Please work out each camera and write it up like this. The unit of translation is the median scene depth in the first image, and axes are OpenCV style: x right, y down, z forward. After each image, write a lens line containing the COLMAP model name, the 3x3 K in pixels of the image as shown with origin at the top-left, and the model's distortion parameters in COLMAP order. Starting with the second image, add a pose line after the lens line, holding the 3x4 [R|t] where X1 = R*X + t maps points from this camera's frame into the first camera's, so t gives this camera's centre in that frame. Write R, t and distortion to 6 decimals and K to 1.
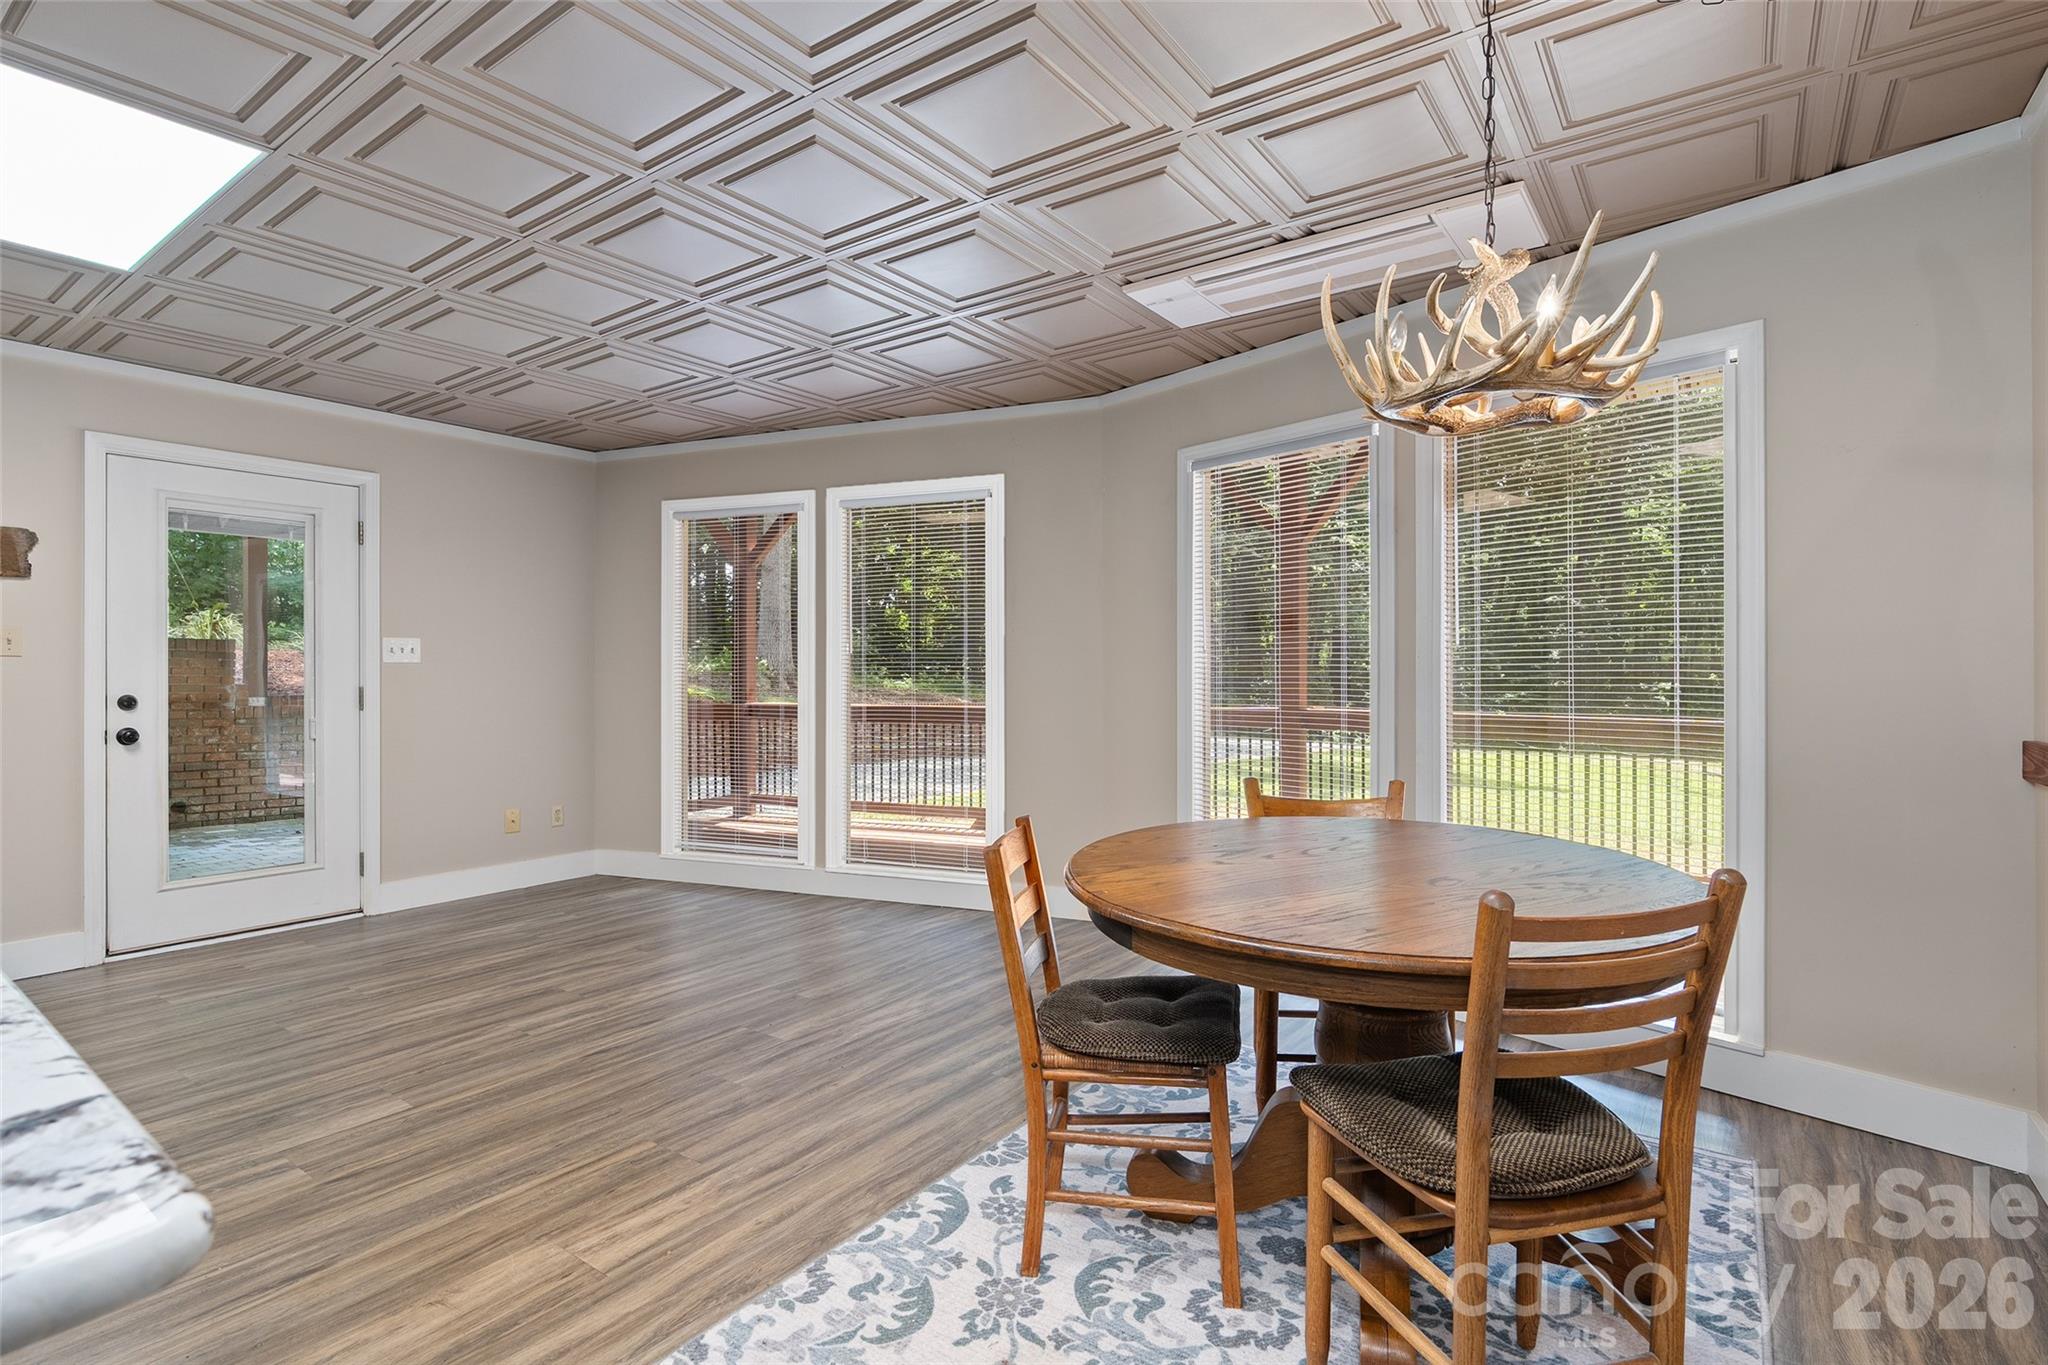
lens RADIAL K [[993.8, 0, 1024.0], [0, 993.8, 682.5], [0, 0, 1]] dist [-0.002794, -0.000487]
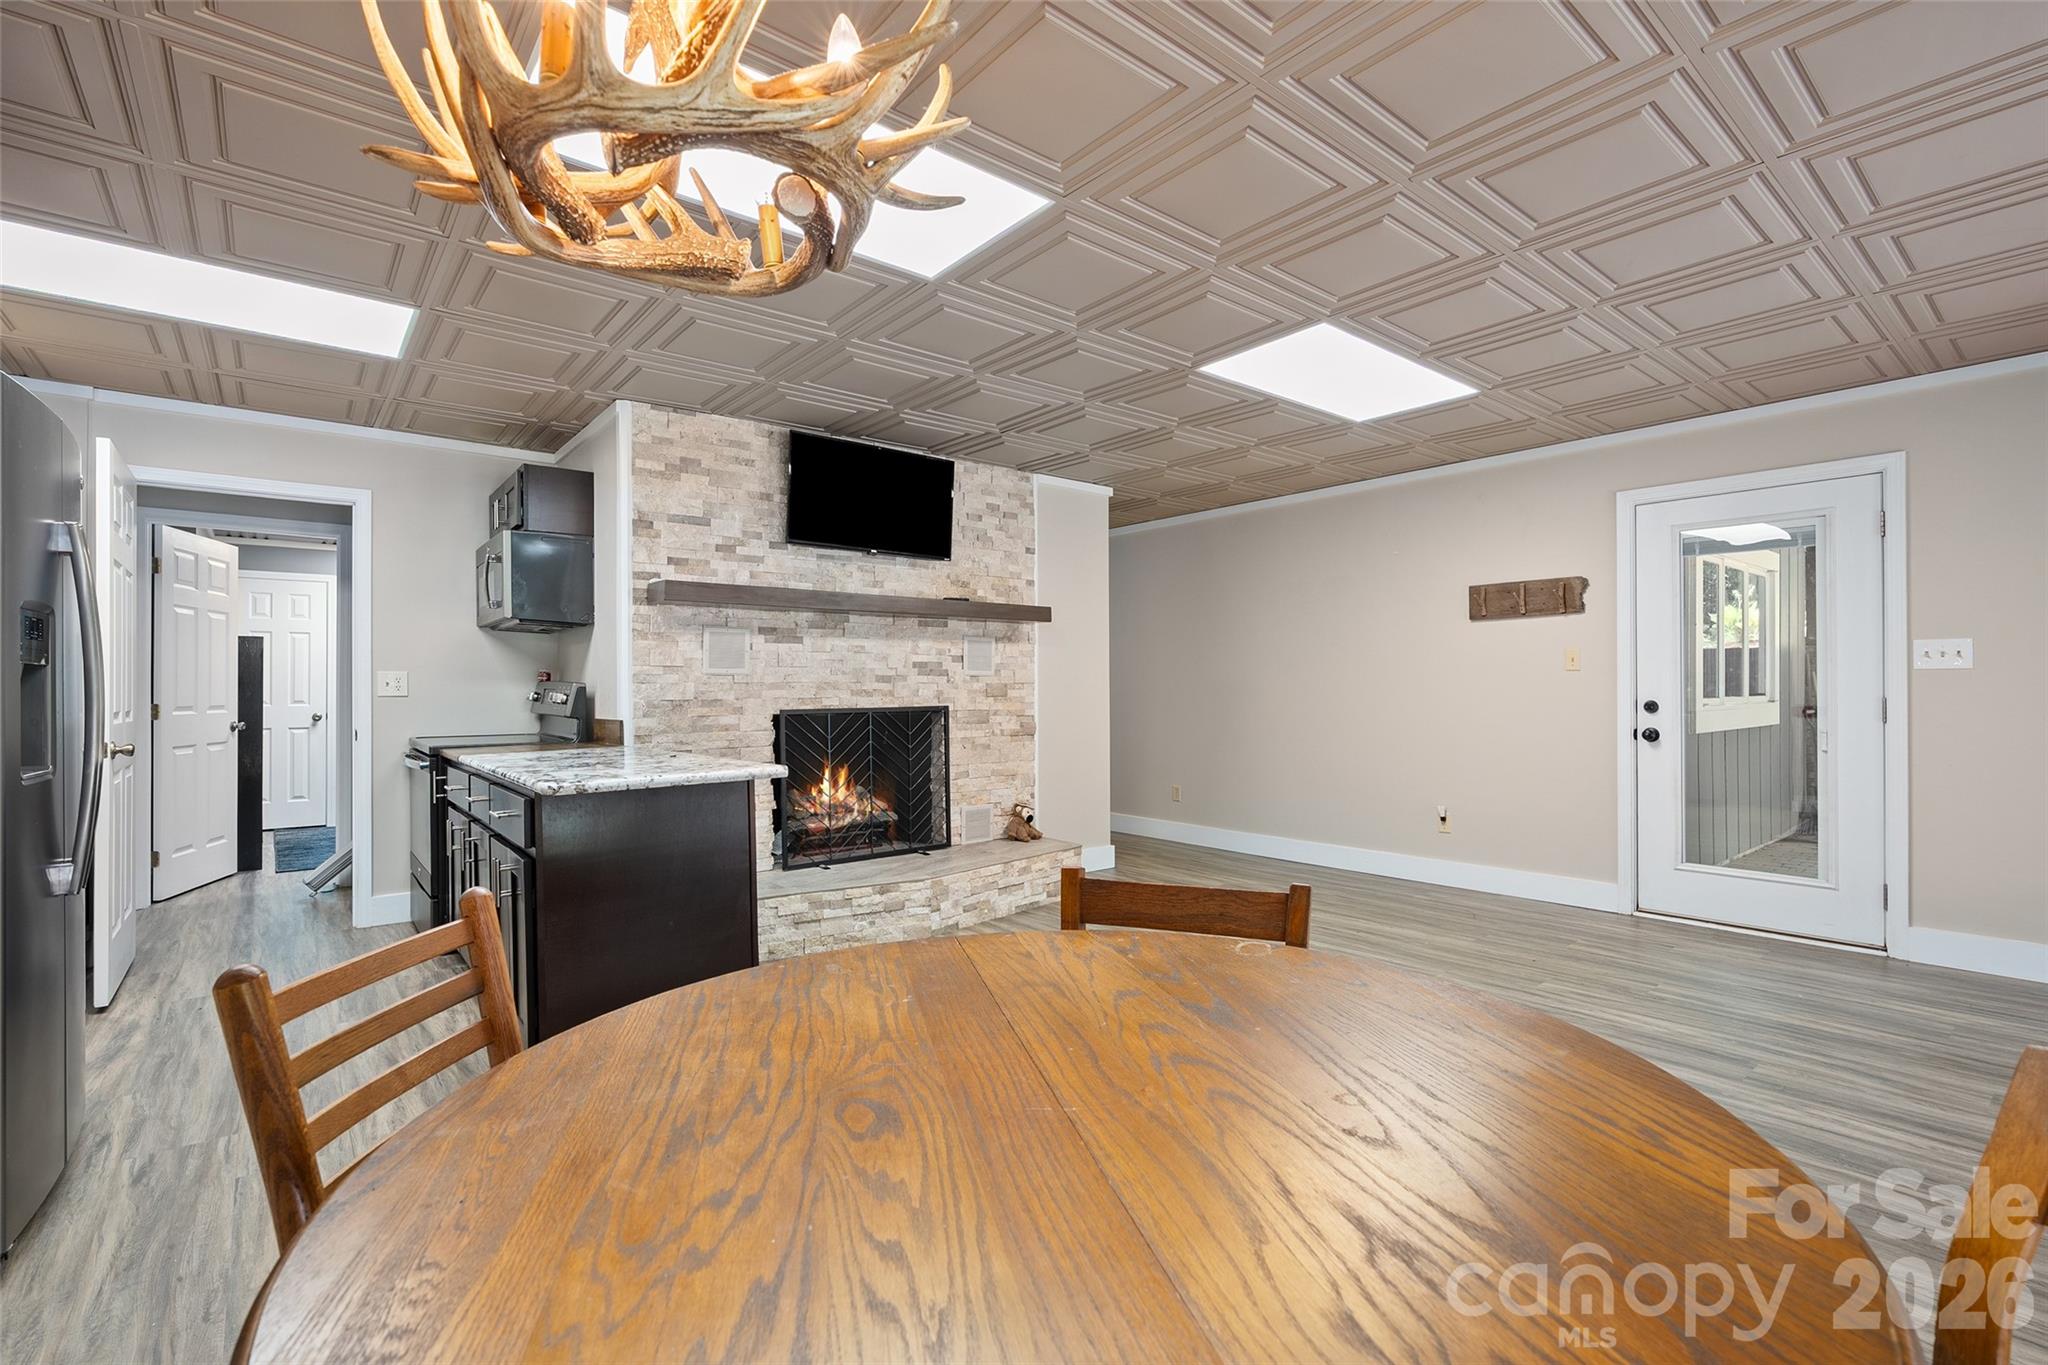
lens RADIAL K [[922.9, 0, 1024.0], [0, 922.9, 682.5], [0, 0, 1]] dist [-0.002810, -0.000256]
pose [[-0.262261, -0.002876, -0.964993, 0.478270], [-0.005161, 0.999985, -0.001578, -0.004607], [0.964983, 0.004567, -0.262272, 0.686953]]
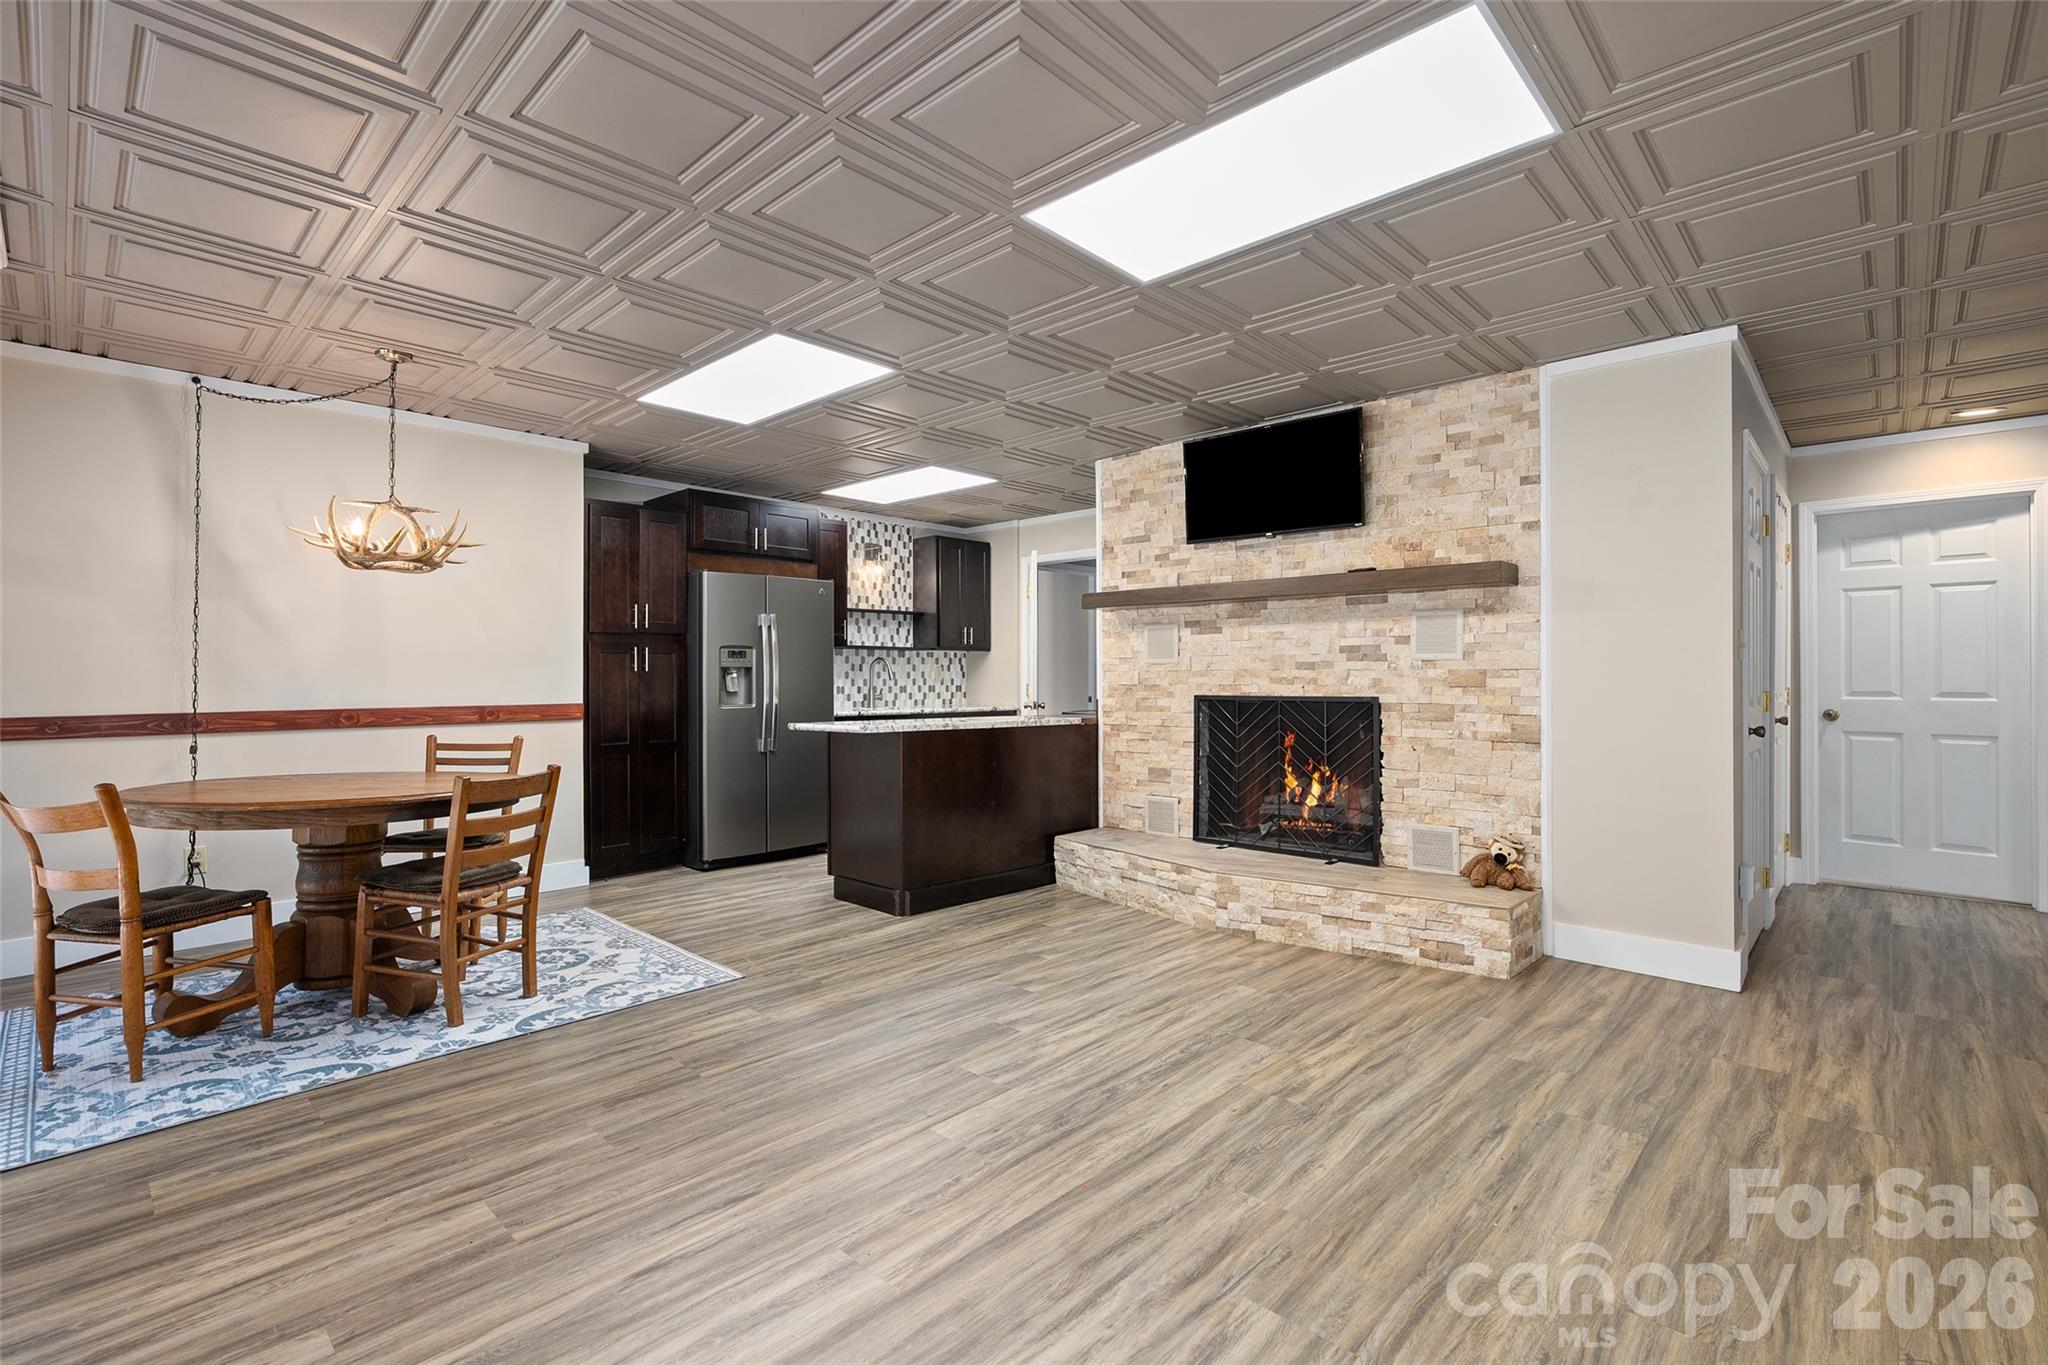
lens RADIAL K [[922.9, 0, 1024.0], [0, 922.9, 682.5], [0, 0, 1]] dist [-0.002810, -0.000256]
pose [[-0.991129, 0.002788, 0.132876, -0.673694], [0.005151, 0.999835, 0.017445, -0.012966], [-0.132805, 0.017975, -0.990979, 1.517660]]
